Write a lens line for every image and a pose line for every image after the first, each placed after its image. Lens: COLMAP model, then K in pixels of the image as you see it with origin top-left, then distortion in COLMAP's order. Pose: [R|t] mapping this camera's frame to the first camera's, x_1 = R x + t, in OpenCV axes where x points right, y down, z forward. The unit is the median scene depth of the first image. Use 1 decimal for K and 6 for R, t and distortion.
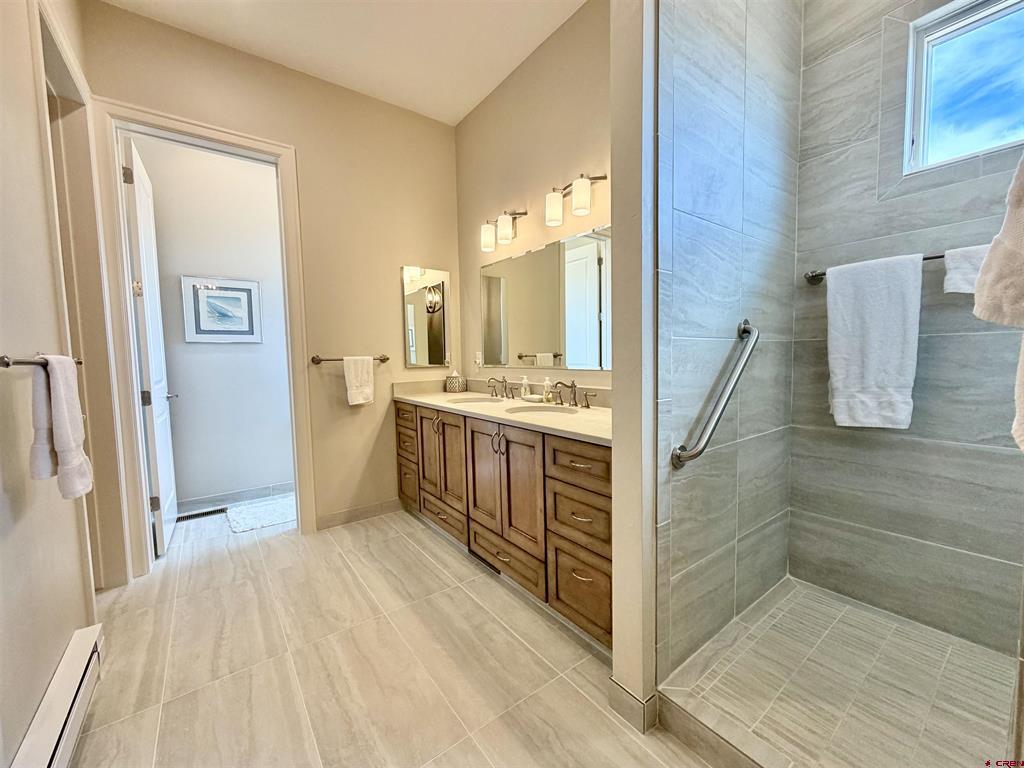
lens RADIAL K [[408.7, 0, 517.2], [0, 408.7, 384.0], [0, 0, 1]] dist [0.002091, 0.000129]
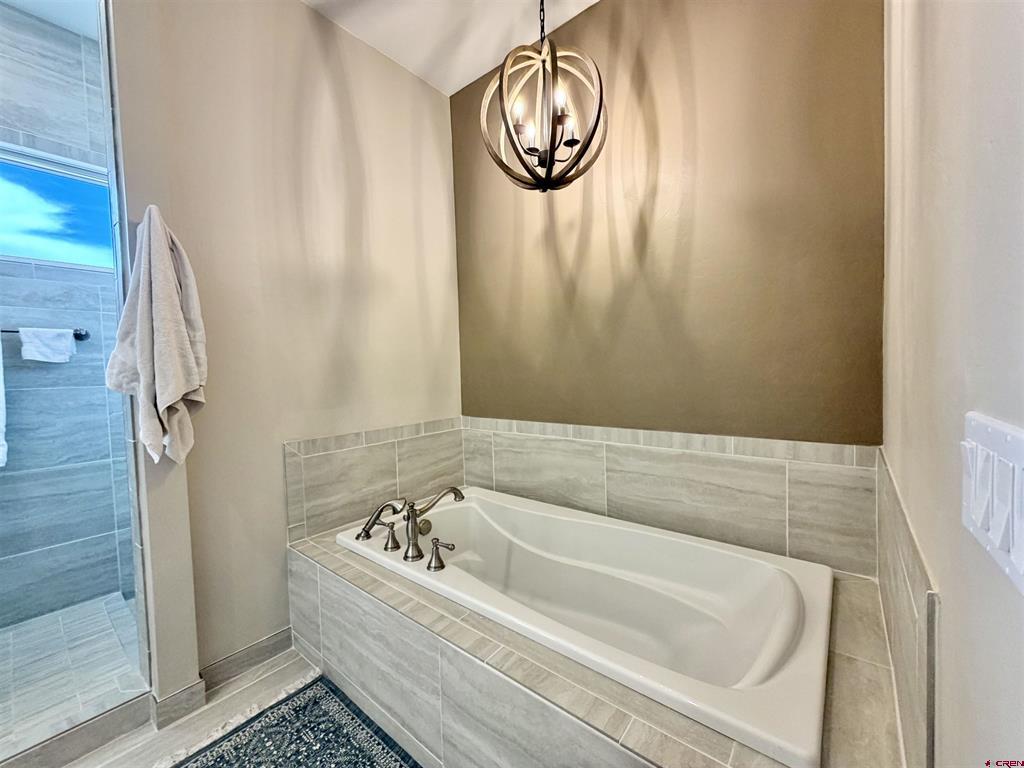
lens RADIAL K [[408.7, 0, 517.2], [0, 408.7, 384.0], [0, 0, 1]] dist [0.002091, 0.000129]
pose [[-0.238541, -0.010639, 0.971074, -0.600152], [0.100983, 0.994248, 0.035699, -0.023952], [-0.965868, 0.106577, -0.236094, -0.219701]]
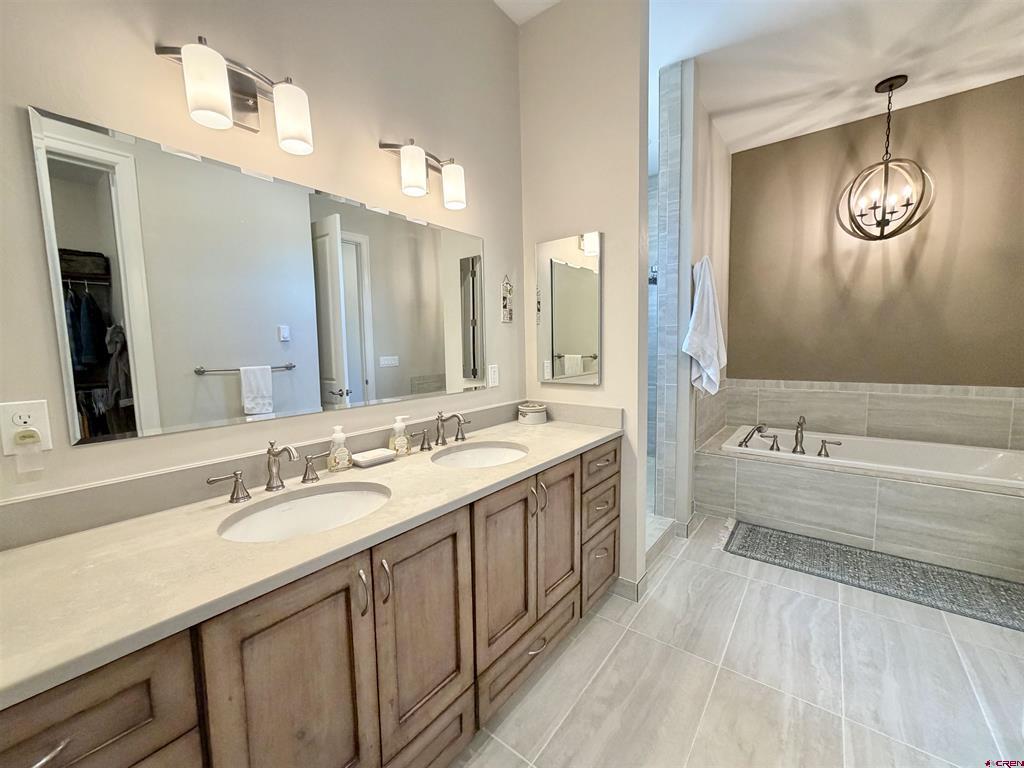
lens RADIAL K [[408.7, 0, 517.2], [0, 408.7, 384.0], [0, 0, 1]] dist [0.002091, 0.000129]
pose [[-0.262820, -0.065297, 0.962633, -0.965599], [0.093959, 0.991233, 0.092890, -0.178803], [-0.960259, 0.114862, -0.254381, 1.566935]]
